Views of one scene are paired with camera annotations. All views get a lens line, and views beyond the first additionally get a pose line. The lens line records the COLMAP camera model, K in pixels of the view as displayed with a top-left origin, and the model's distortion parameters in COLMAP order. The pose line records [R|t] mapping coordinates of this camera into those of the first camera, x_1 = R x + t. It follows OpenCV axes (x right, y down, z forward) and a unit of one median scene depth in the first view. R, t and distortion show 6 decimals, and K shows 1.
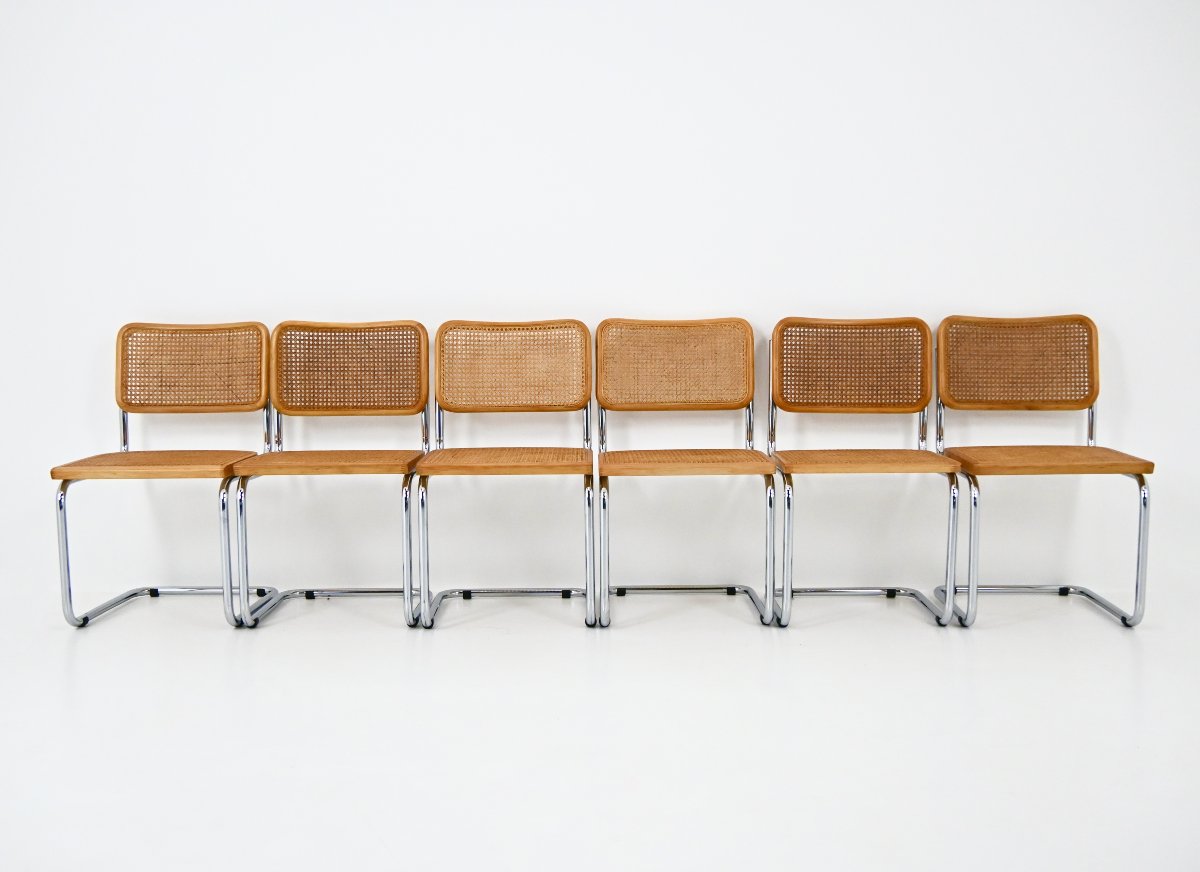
lens RADIAL K [[1245.8, 0, 598.7], [0, 1245.8, 441.1], [0, 0, 1]] dist [0.047169, 0.000000]
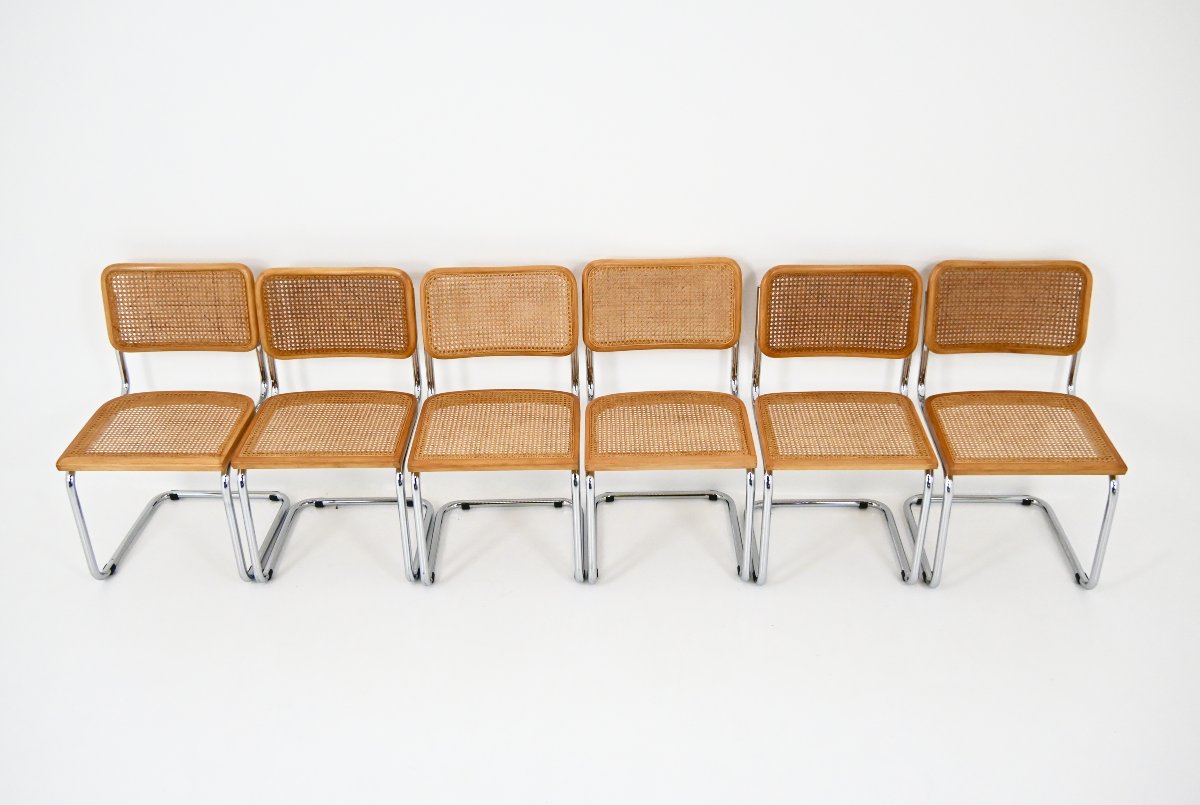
lens RADIAL K [[1142.3, 0, 594.3], [0, 1142.3, 322.0], [0, 0, 1]] dist [0.043649, 0.000000]
pose [[0.999878, -0.008091, -0.013355, 0.019278], [0.012286, 0.935527, 0.353042, -0.374043], [0.009638, -0.353163, 0.935512, 0.140637]]
